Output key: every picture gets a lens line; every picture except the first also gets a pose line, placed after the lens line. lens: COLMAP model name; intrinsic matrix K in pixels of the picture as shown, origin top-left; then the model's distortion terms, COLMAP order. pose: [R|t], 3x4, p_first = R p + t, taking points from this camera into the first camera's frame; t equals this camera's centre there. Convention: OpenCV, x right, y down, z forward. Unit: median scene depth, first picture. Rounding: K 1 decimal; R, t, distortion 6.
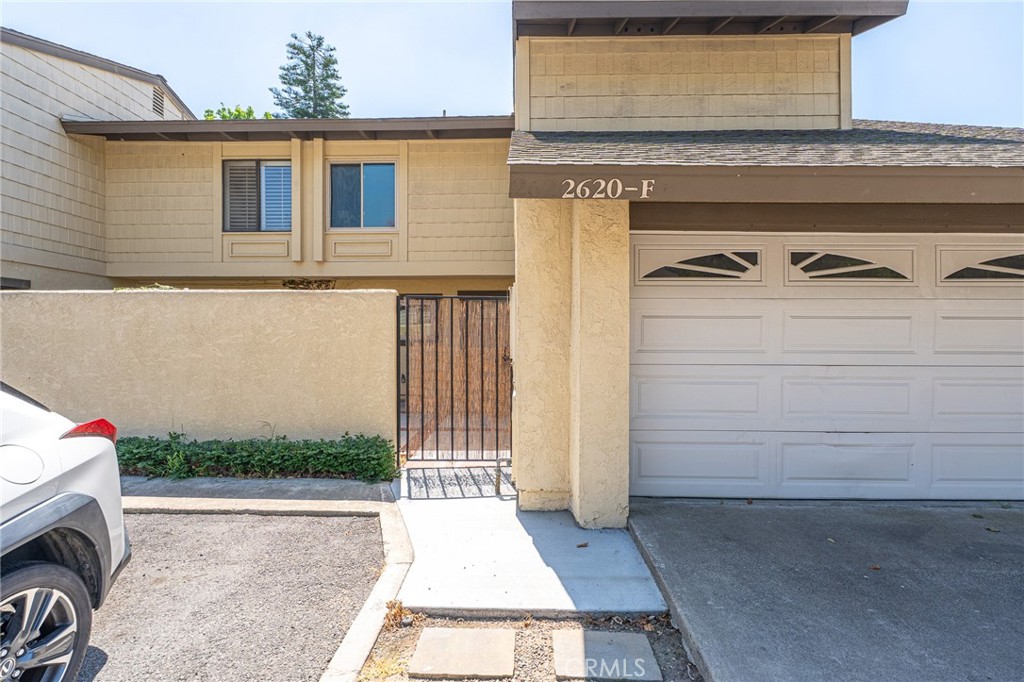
lens RADIAL K [[454.9, 0, 513.8], [0, 454.9, 342.1], [0, 0, 1]] dist [-0.002469, 0.000628]
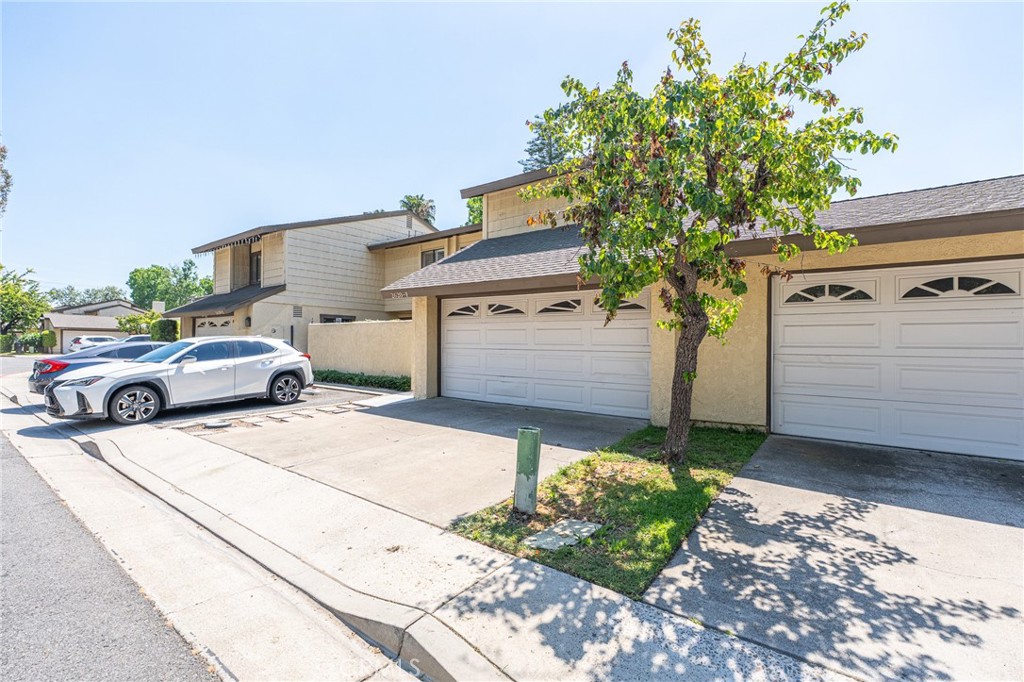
lens RADIAL K [[454.9, 0, 513.8], [0, 454.9, 342.1], [0, 0, 1]] dist [-0.002469, 0.000628]
pose [[0.804715, 0.004420, -0.593644, 2.232331], [-0.010464, 0.999923, -0.006740, 0.028696], [0.593568, 0.011636, 0.804699, -0.961807]]
